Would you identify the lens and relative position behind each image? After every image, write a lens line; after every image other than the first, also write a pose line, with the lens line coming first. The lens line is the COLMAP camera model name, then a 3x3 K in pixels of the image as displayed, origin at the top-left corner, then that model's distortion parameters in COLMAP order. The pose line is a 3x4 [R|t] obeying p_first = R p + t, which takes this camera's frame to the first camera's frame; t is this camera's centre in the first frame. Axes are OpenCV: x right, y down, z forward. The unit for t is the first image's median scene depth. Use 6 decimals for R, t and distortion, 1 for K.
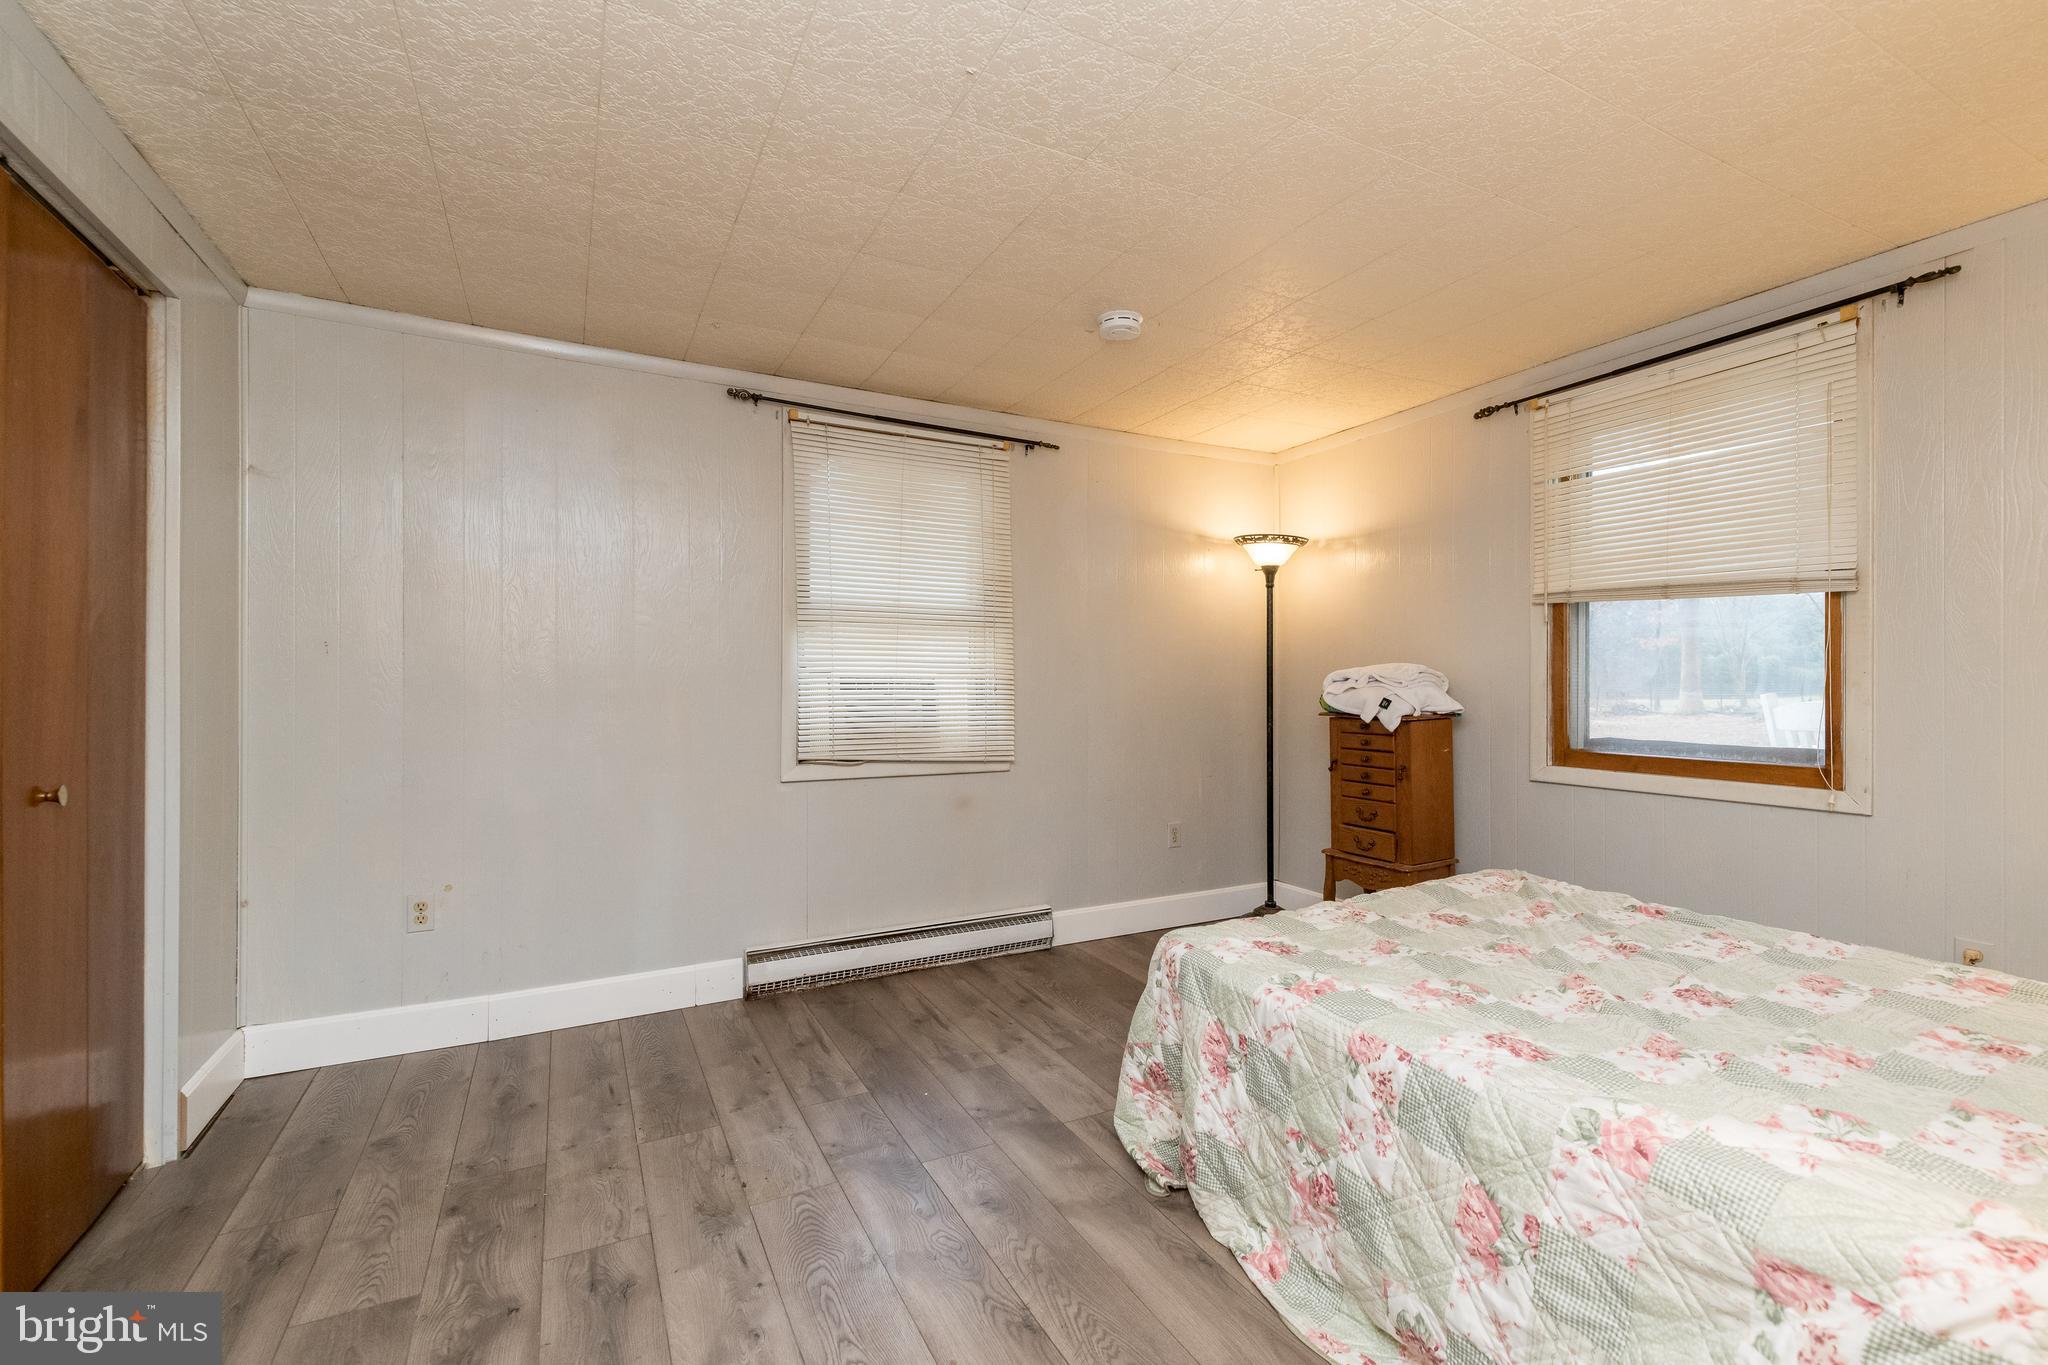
lens RADIAL K [[888.1, 0, 1033.0], [0, 888.1, 682.2], [0, 0, 1]] dist [0.013134, -0.006399]
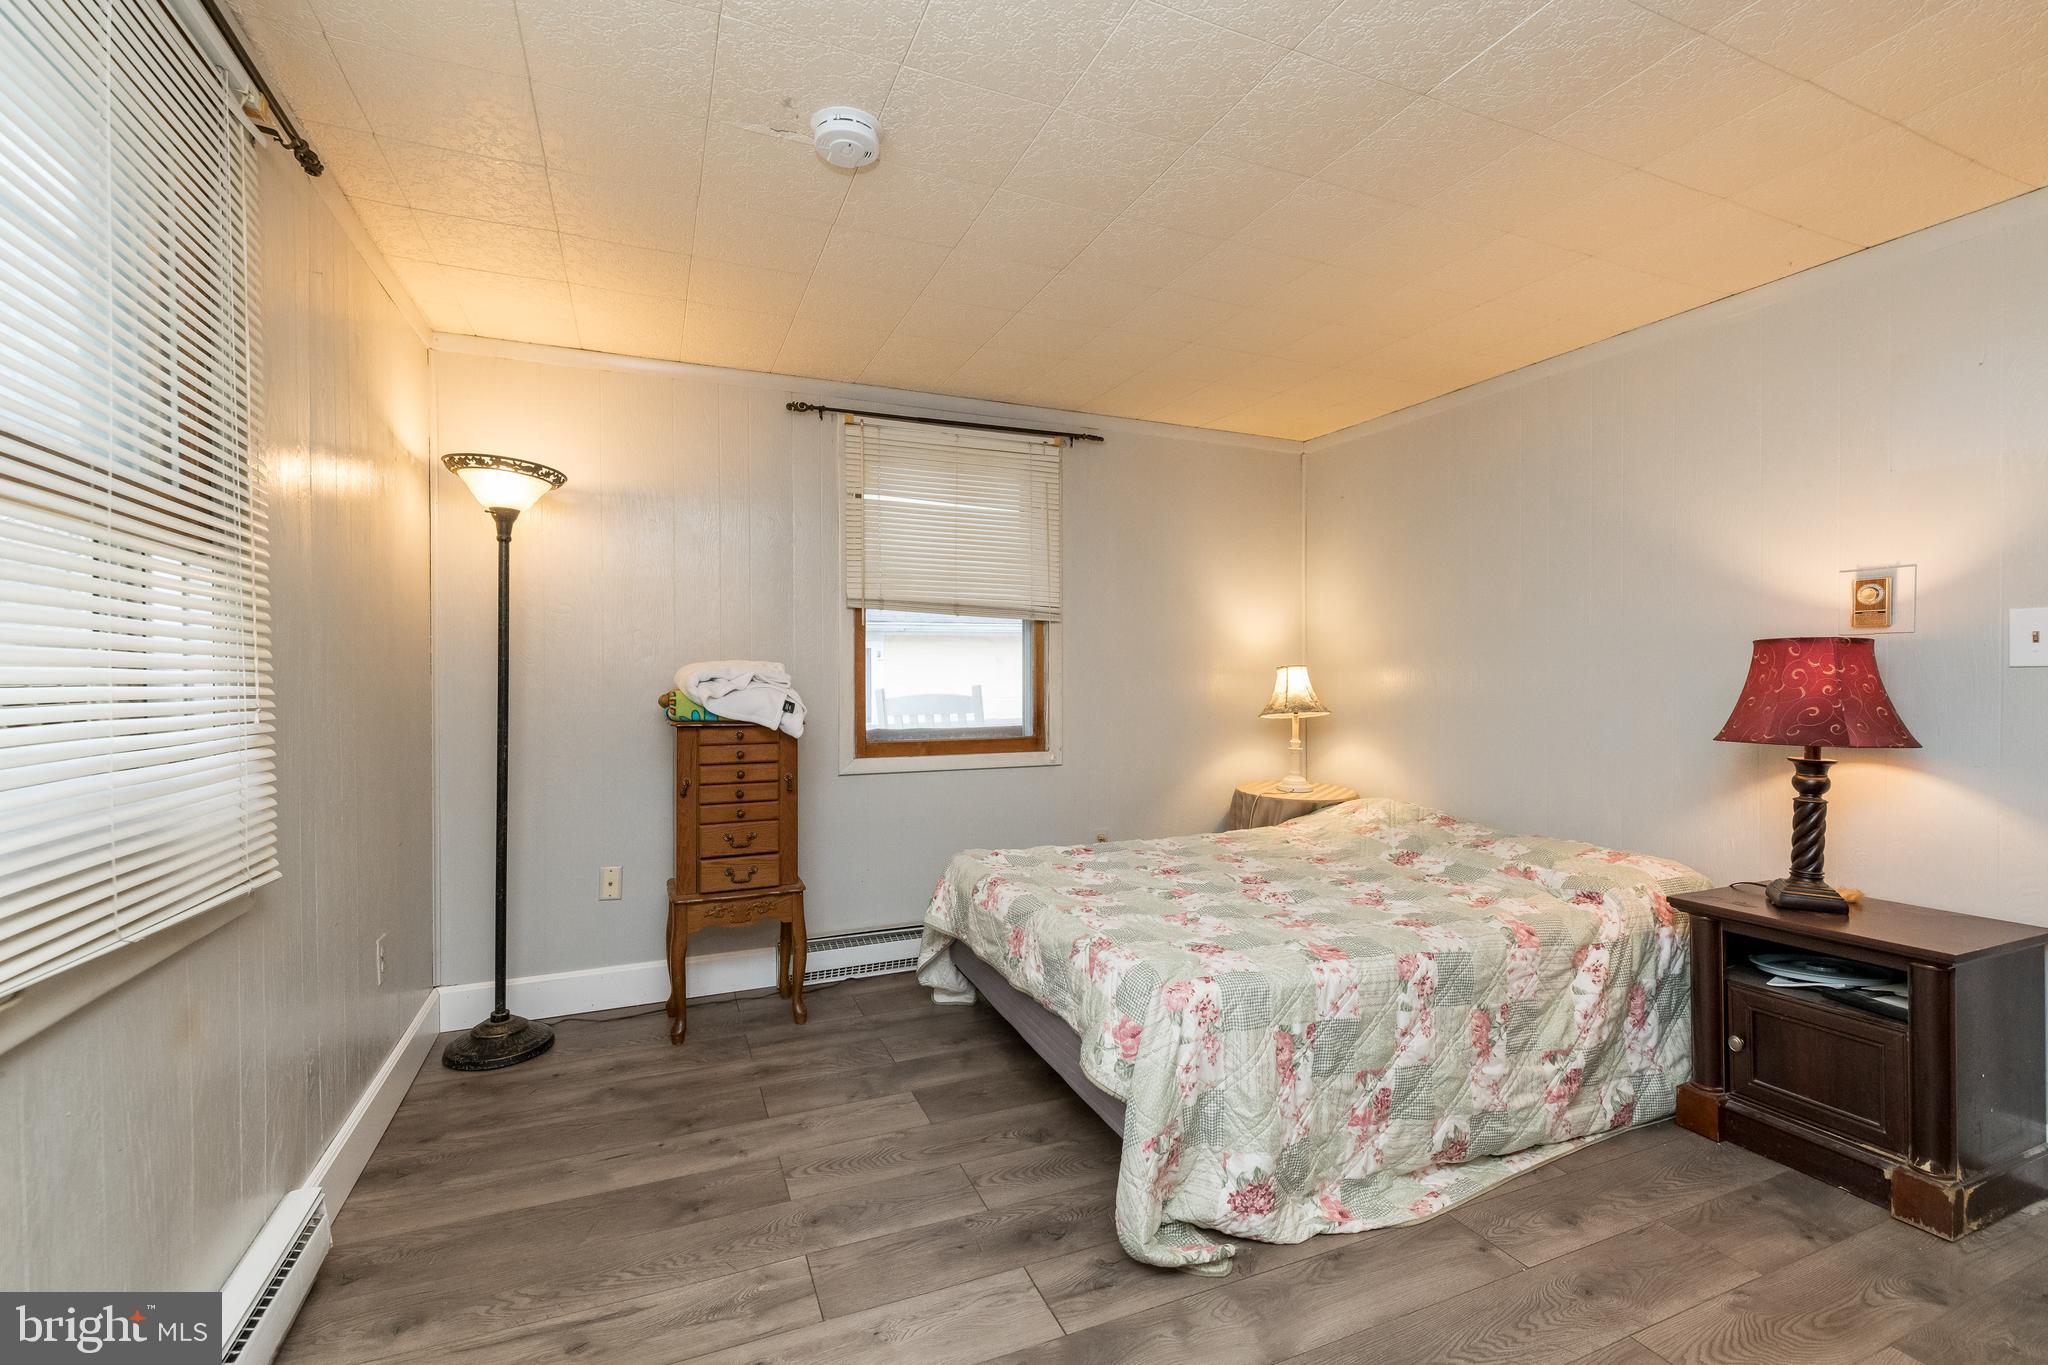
lens RADIAL K [[888.1, 0, 1018.8], [0, 888.1, 676.3], [0, 0, 1]] dist [0.013134, -0.006399]
pose [[0.078130, -0.003424, 0.996937, -0.478976], [0.000851, 0.999994, 0.003367, -0.009527], [-0.996943, 0.000585, 0.078132, 0.722830]]
